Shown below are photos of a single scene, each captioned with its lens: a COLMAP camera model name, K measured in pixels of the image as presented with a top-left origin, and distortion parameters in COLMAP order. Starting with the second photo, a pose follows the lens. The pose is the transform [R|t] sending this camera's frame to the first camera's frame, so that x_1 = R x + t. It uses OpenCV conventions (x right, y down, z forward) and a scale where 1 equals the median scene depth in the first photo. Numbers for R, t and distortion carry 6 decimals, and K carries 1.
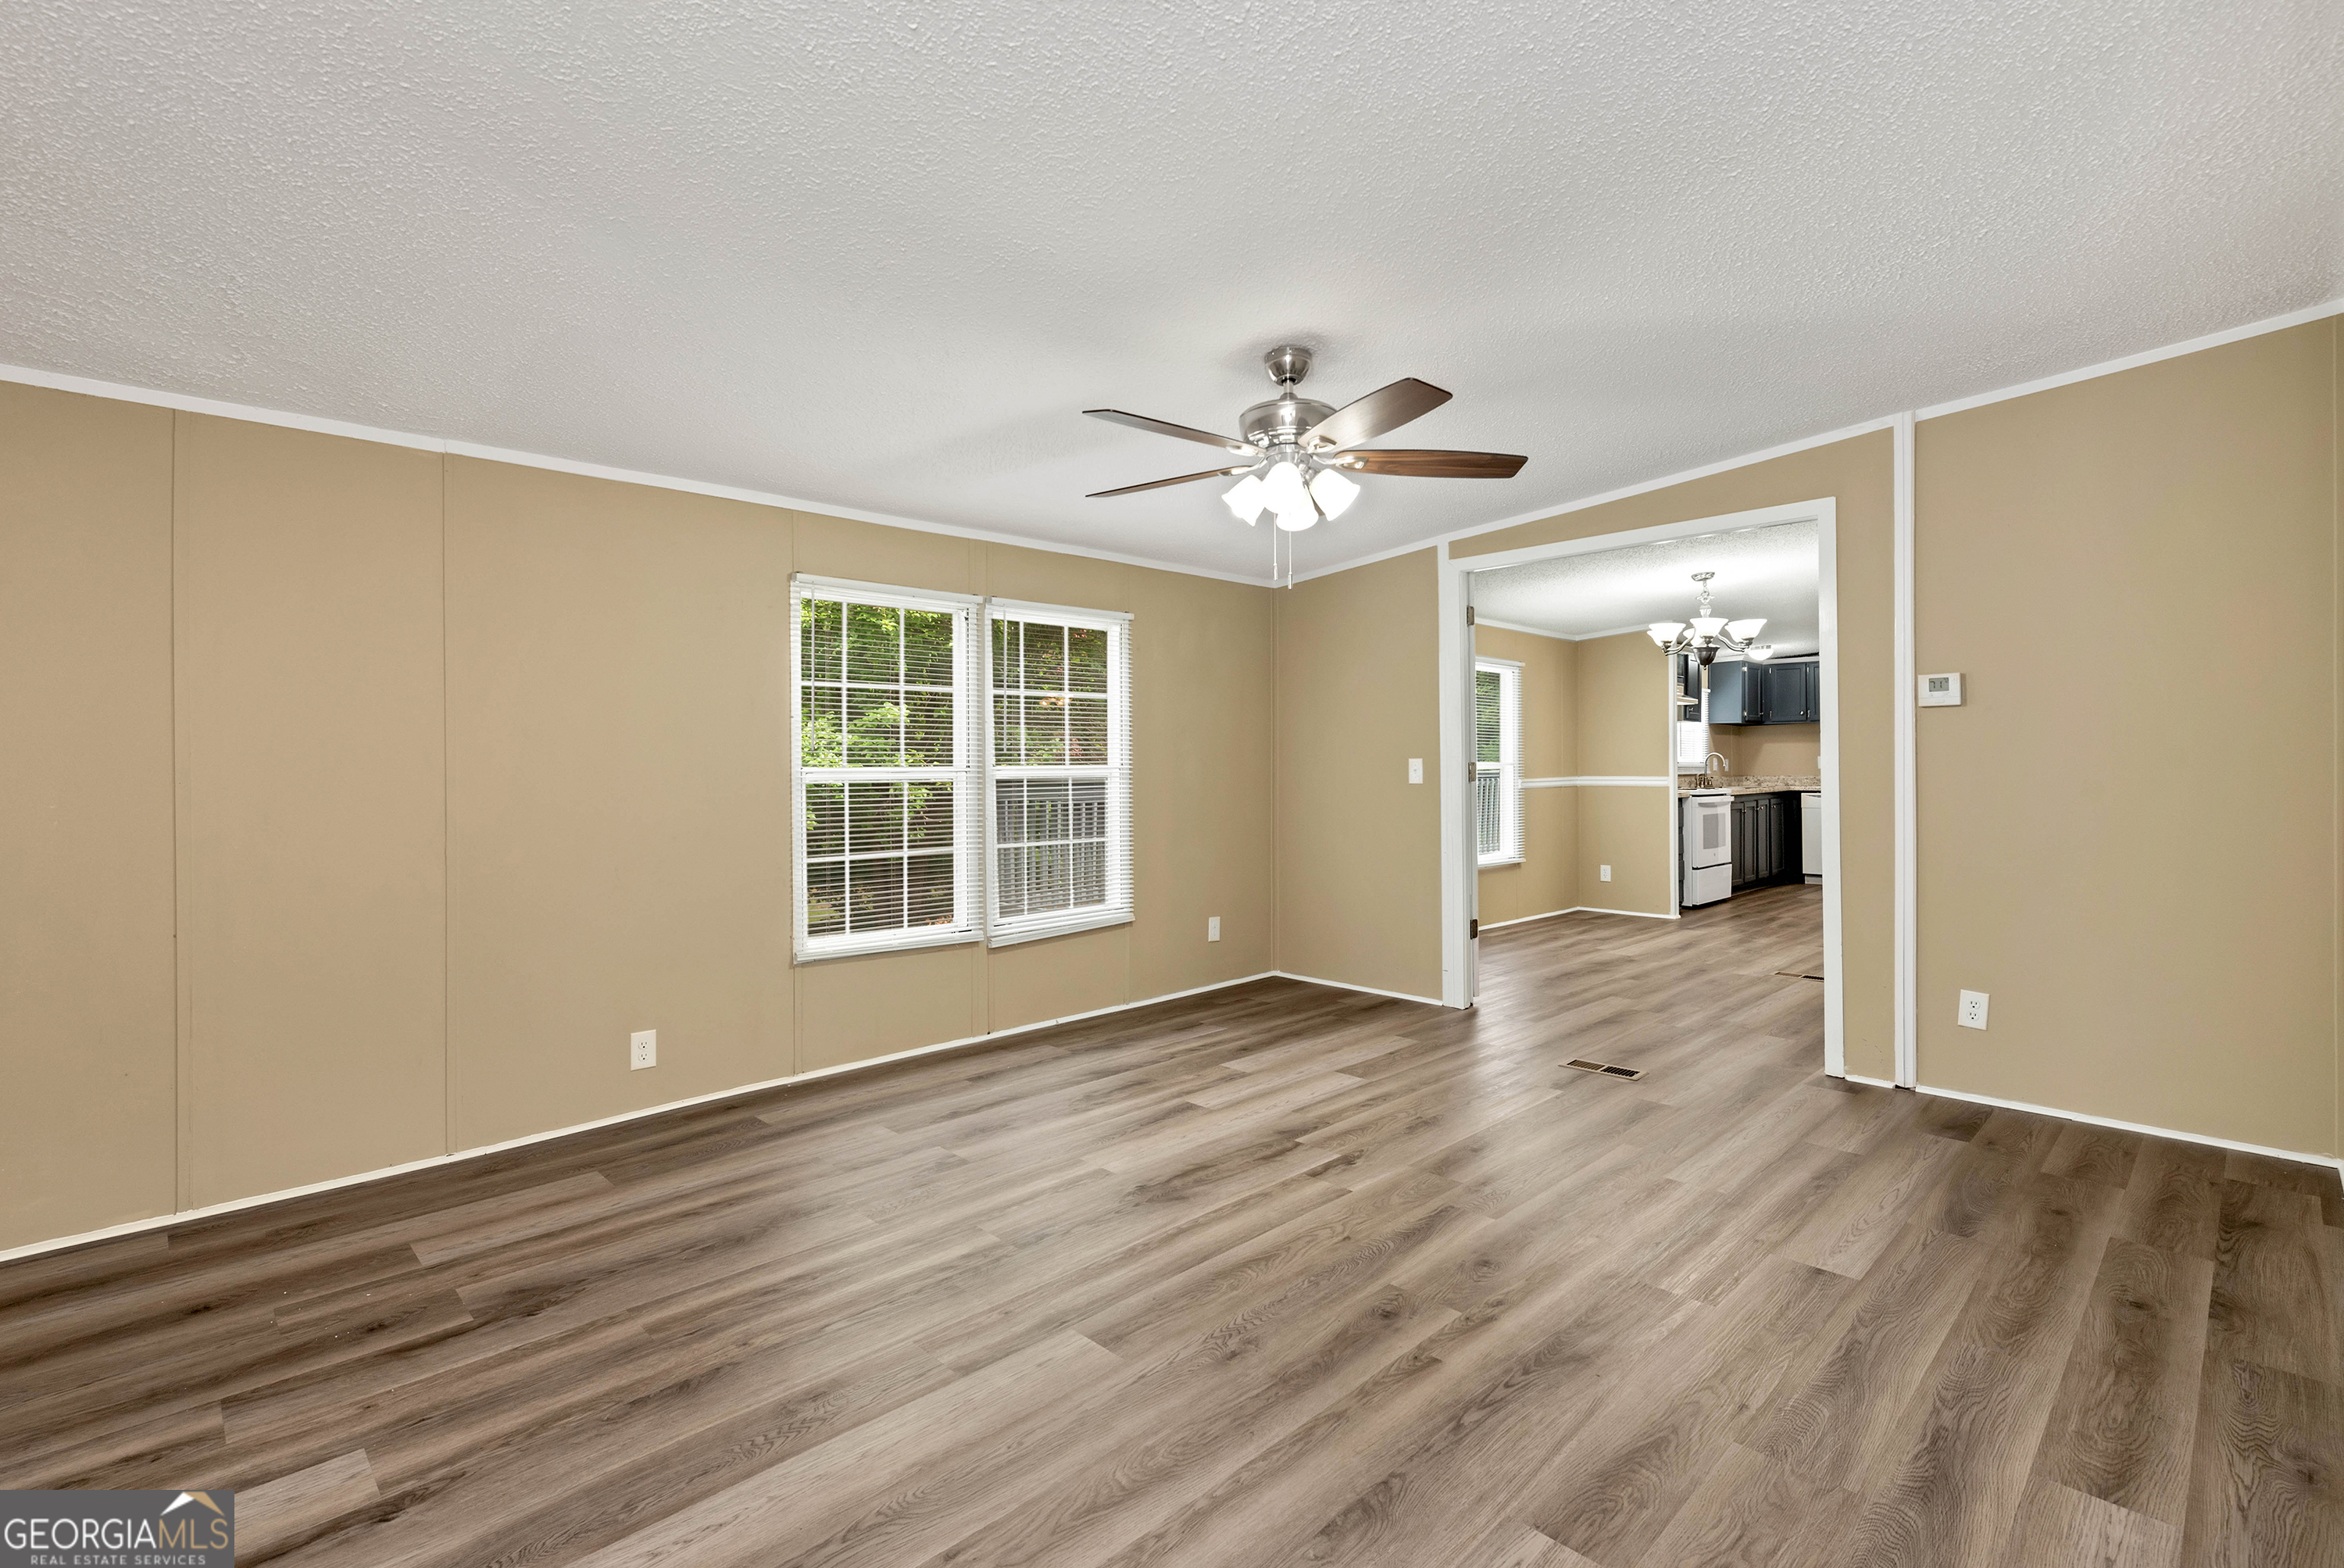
lens RADIAL K [[1060.6, 0, 1179.1], [0, 1060.6, 776.5], [0, 0, 1]] dist [-0.001570, -0.000047]
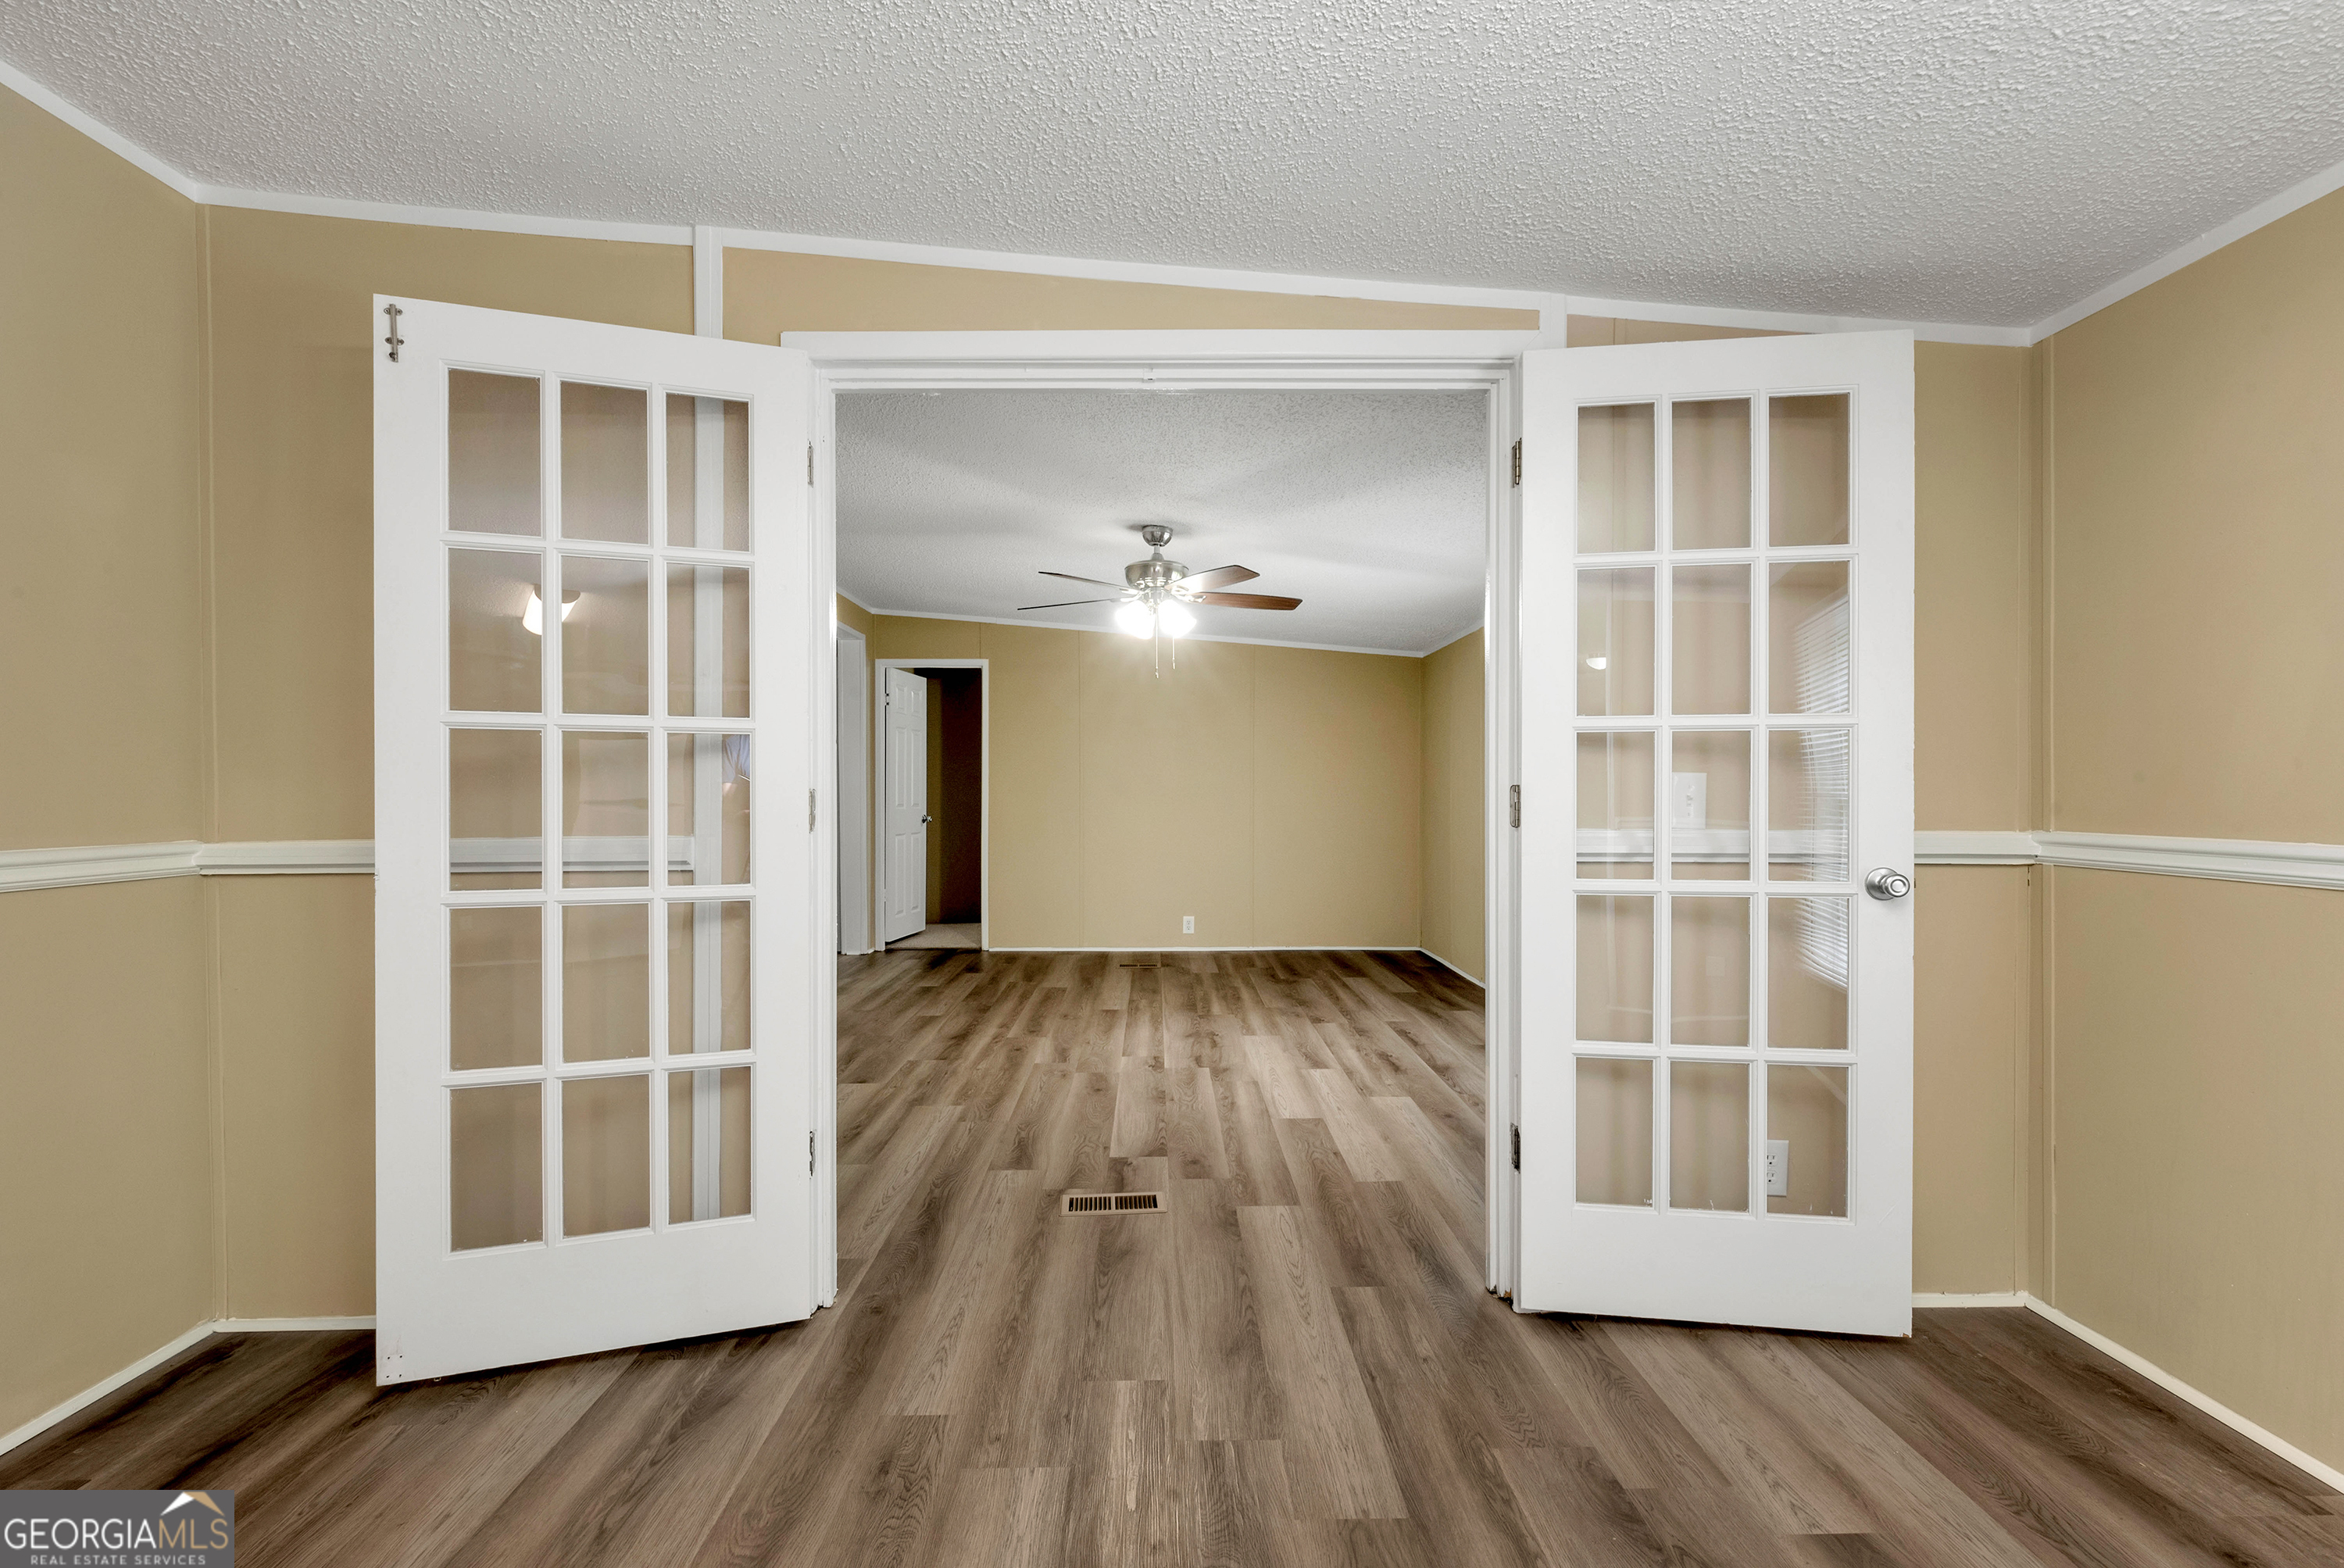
lens RADIAL K [[1040.1, 0, 1173.9], [0, 1040.1, 797.2], [0, 0, 1]] dist [-0.001590, -0.000314]
pose [[-0.683779, 0.015543, -0.729524, 0.950442], [0.002345, 0.999815, 0.019104, -0.022735], [0.729686, 0.011352, -0.683689, 1.617145]]
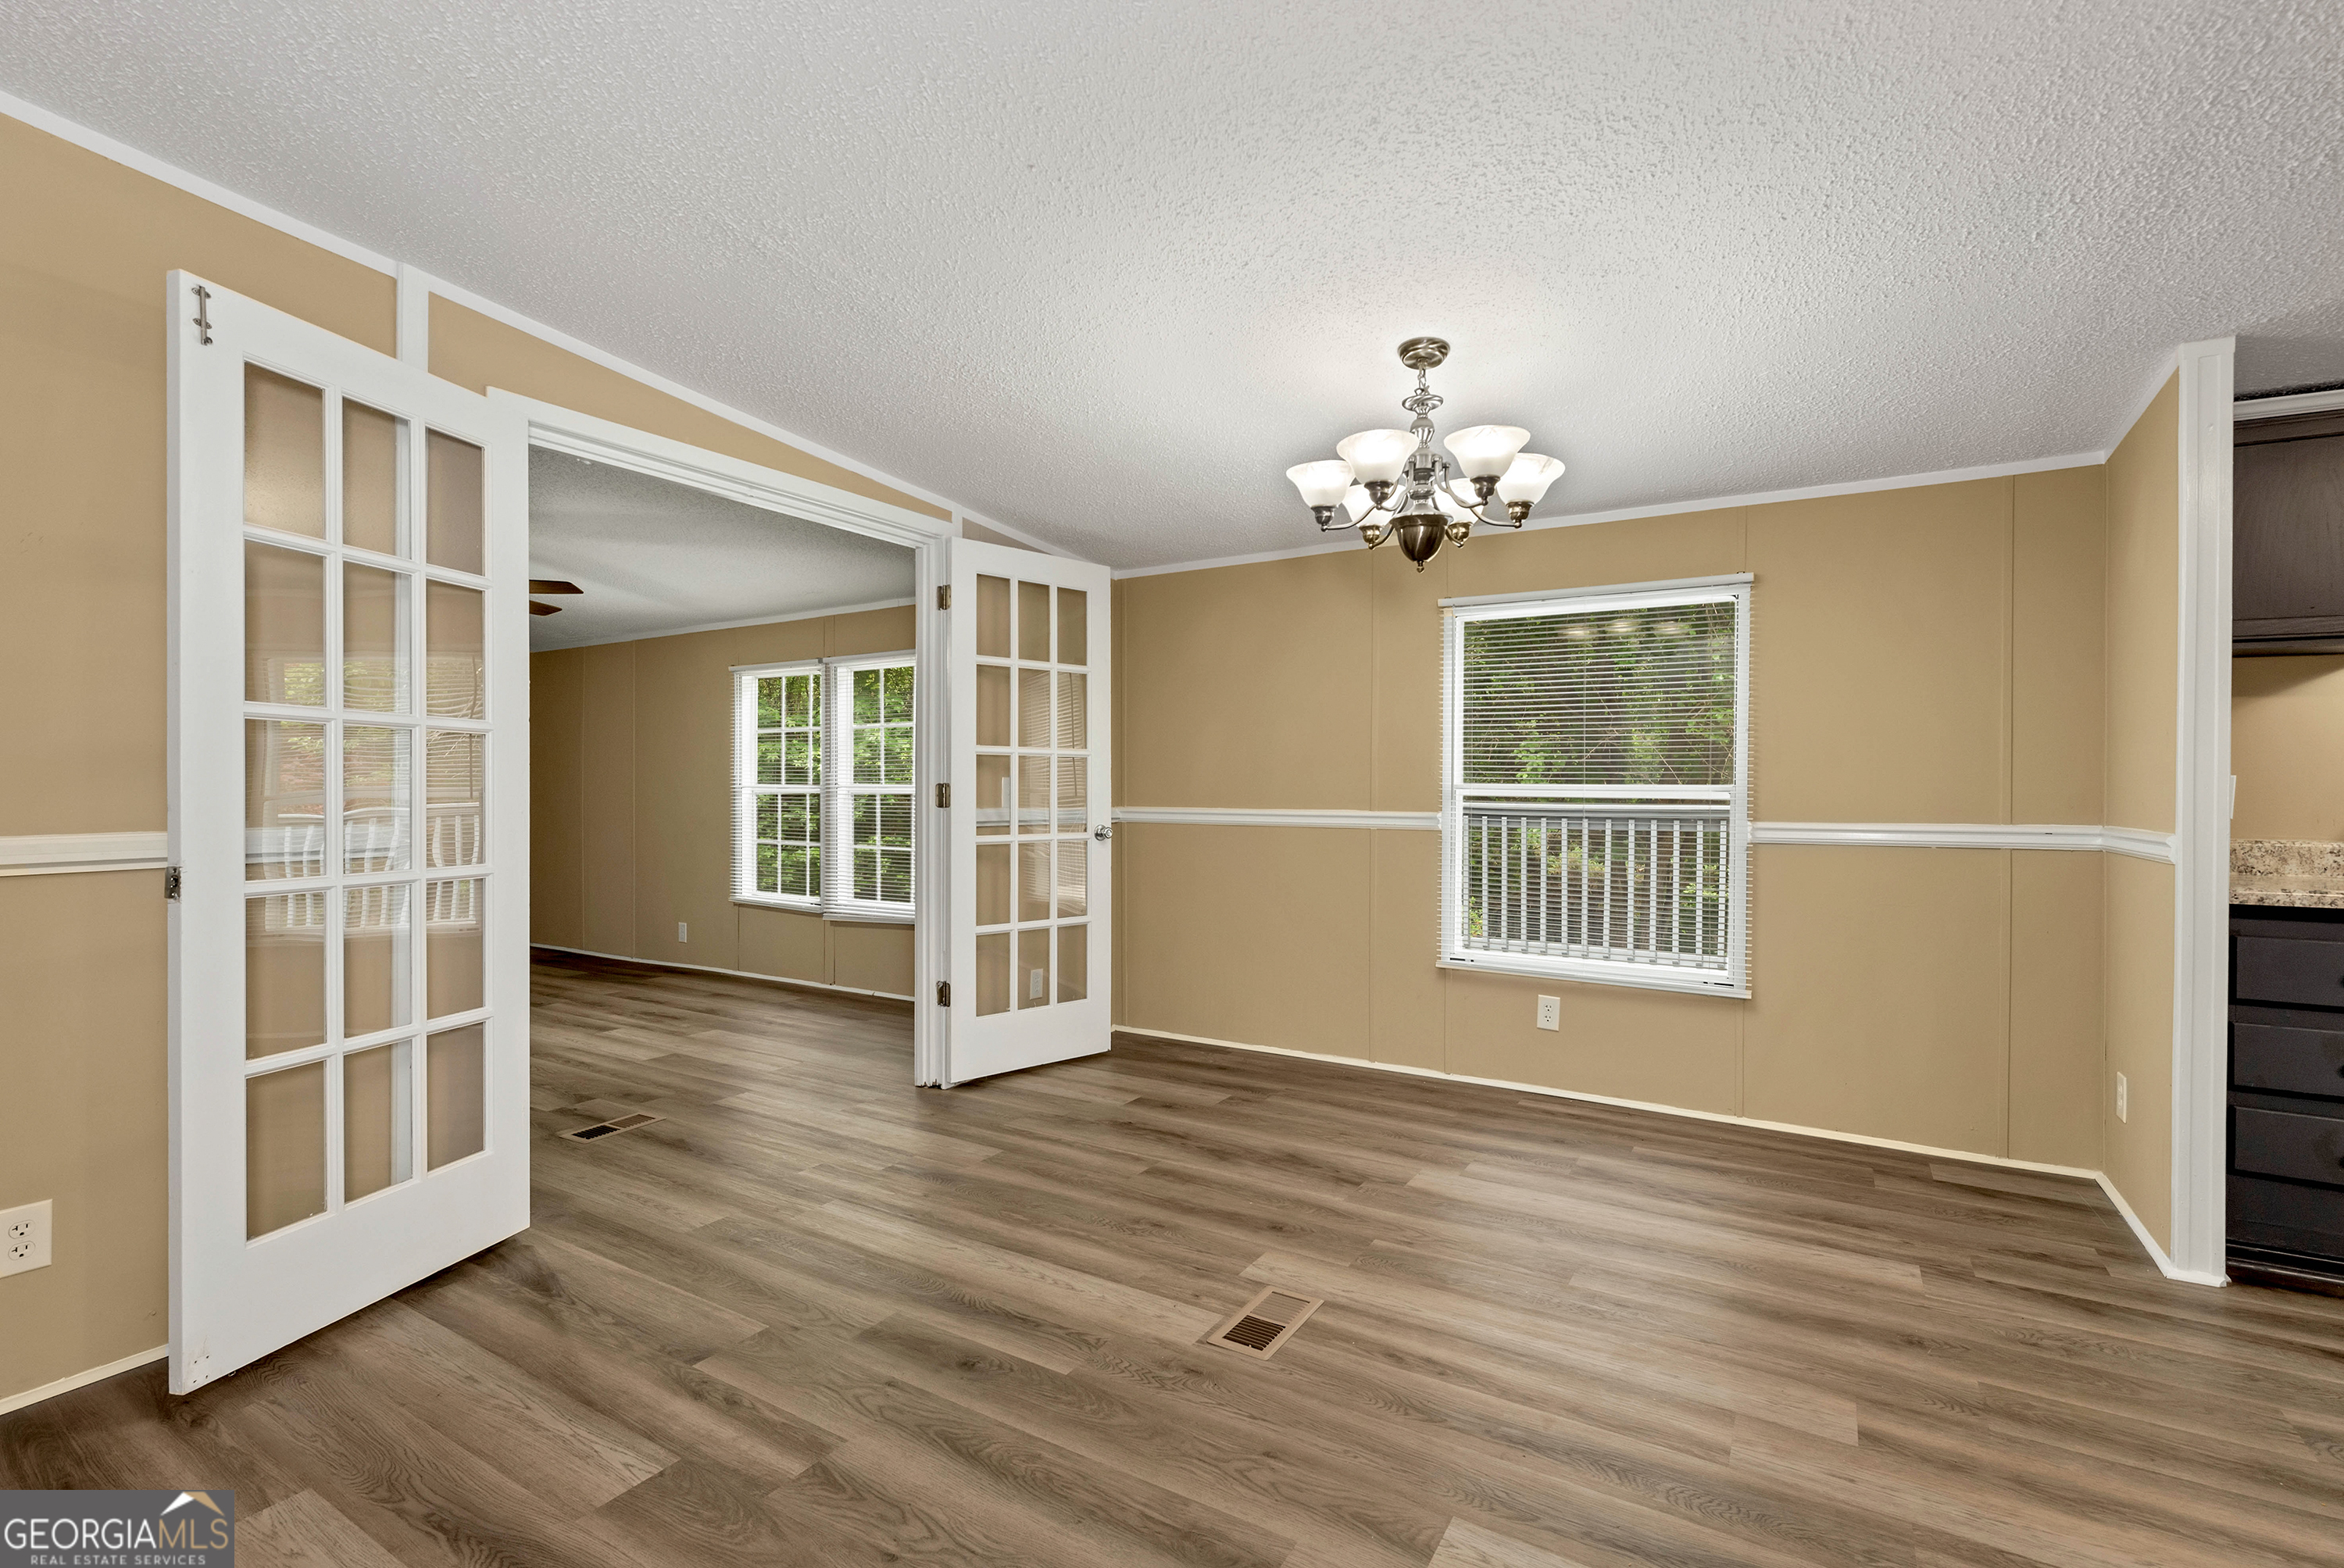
lens RADIAL K [[1057.9, 0, 1177.2], [0, 1057.9, 791.1], [0, 0, 1]] dist [-0.000036, 0.000198]
pose [[0.249589, 0.012993, -0.968265, 1.461723], [-0.015191, 0.999839, 0.009500, -0.024577], [0.968233, 0.012338, 0.249747, 1.310504]]
